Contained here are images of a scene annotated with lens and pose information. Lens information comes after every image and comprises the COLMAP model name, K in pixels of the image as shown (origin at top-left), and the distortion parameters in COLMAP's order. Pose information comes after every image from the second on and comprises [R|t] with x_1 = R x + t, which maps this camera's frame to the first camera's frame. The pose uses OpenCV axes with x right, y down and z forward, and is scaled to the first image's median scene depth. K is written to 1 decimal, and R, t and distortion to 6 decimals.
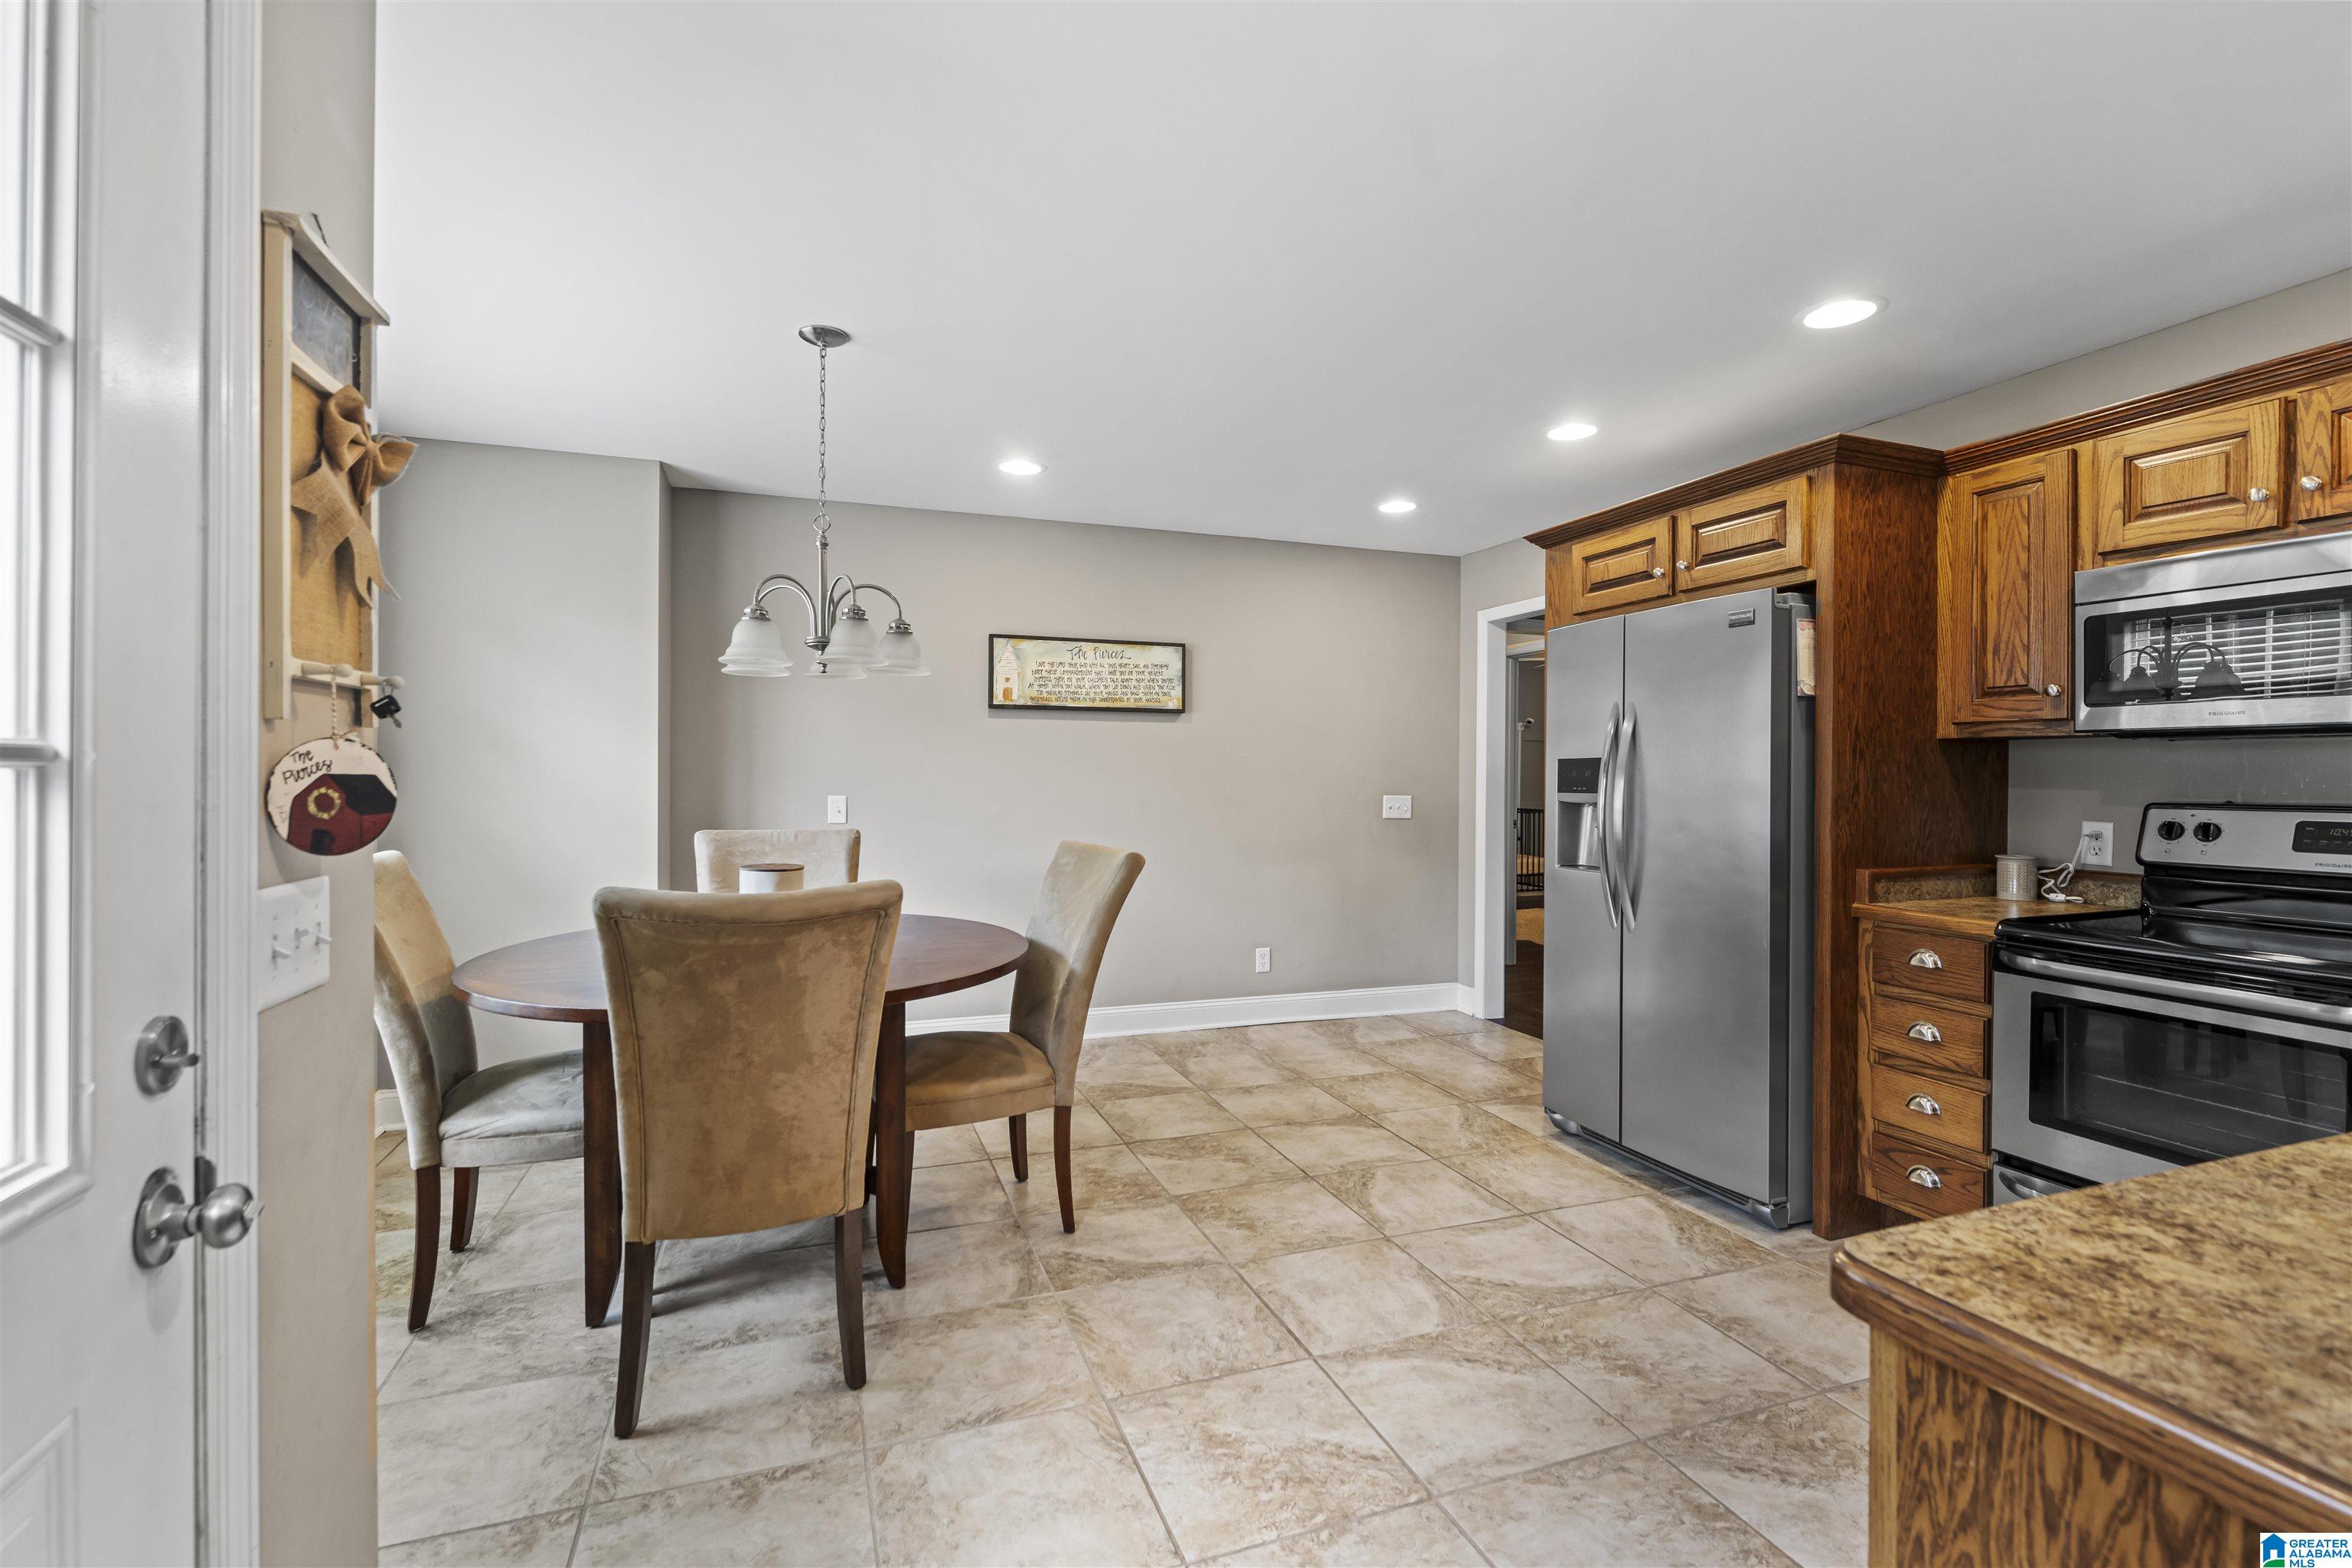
lens RADIAL K [[1075.6, 0, 1181.3], [0, 1075.6, 776.4], [0, 0, 1]] dist [-0.001360, -0.000046]
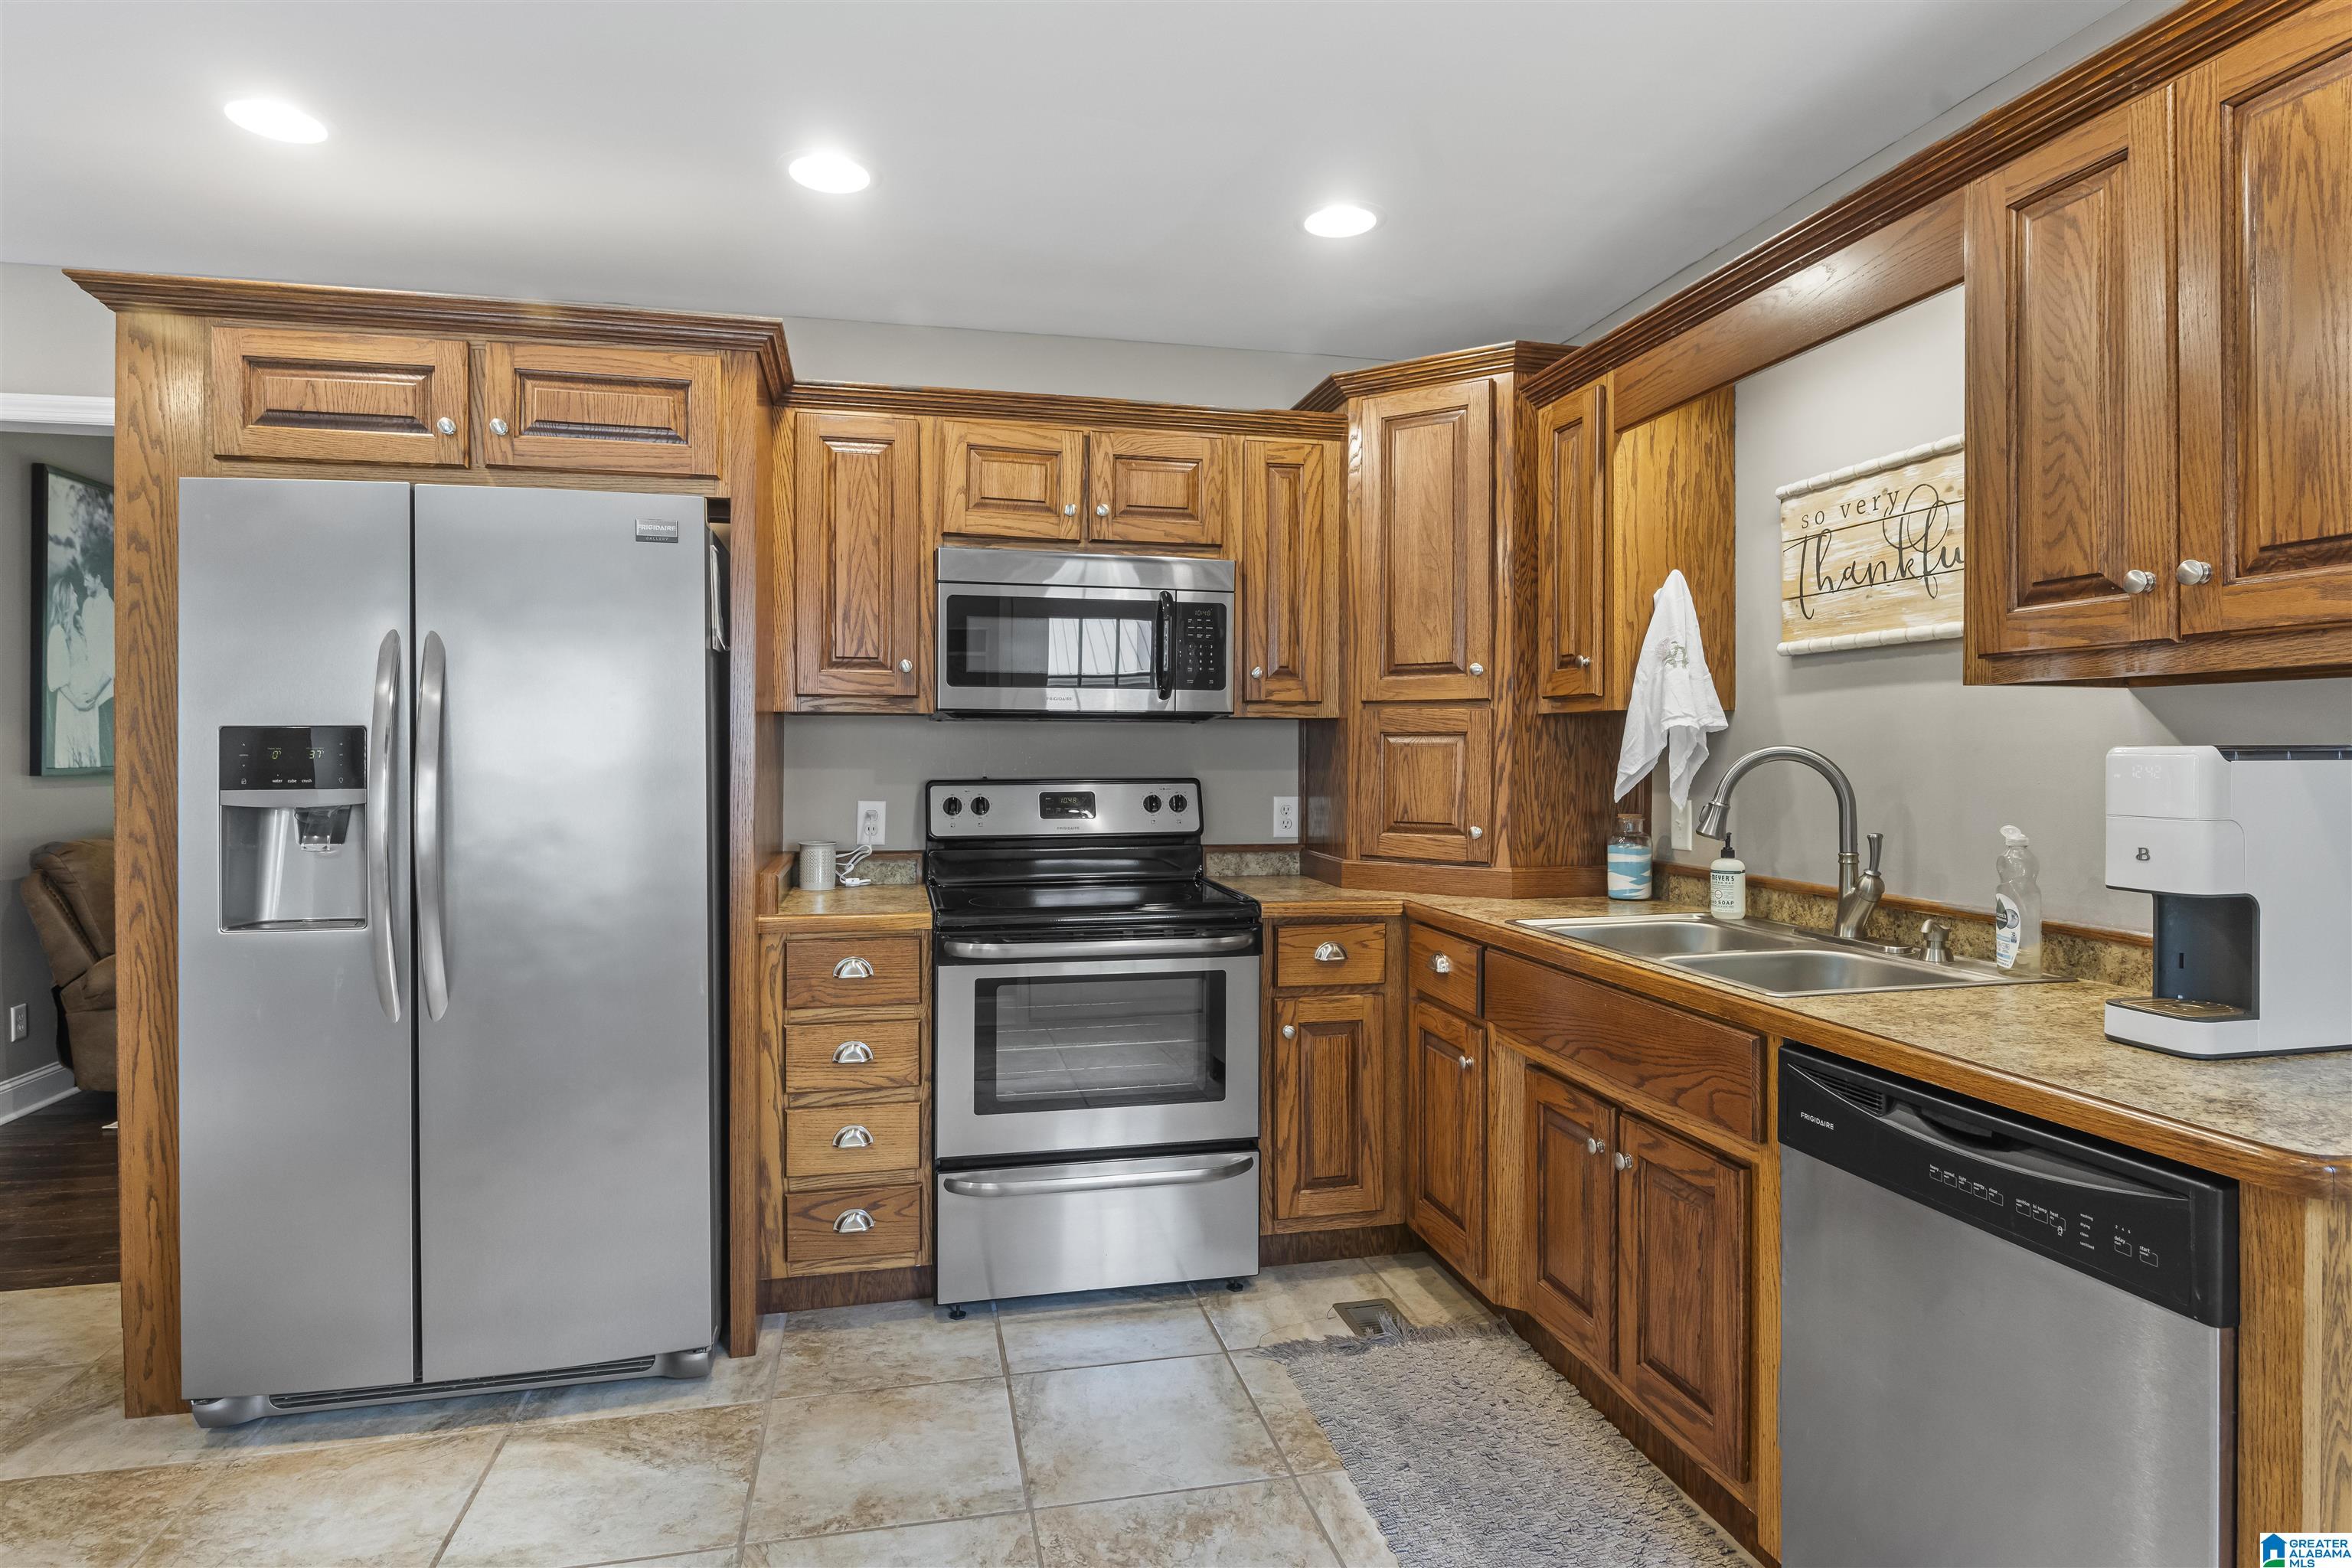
lens RADIAL K [[1240.7, 0, 1172.7], [0, 1240.7, 756.0], [0, 0, 1]] dist [0.001724, -0.002900]
pose [[0.122876, -0.003730, 0.992415, -0.251536], [0.003071, 0.999990, 0.003378, -0.002331], [-0.992417, 0.002632, 0.122887, 0.600000]]
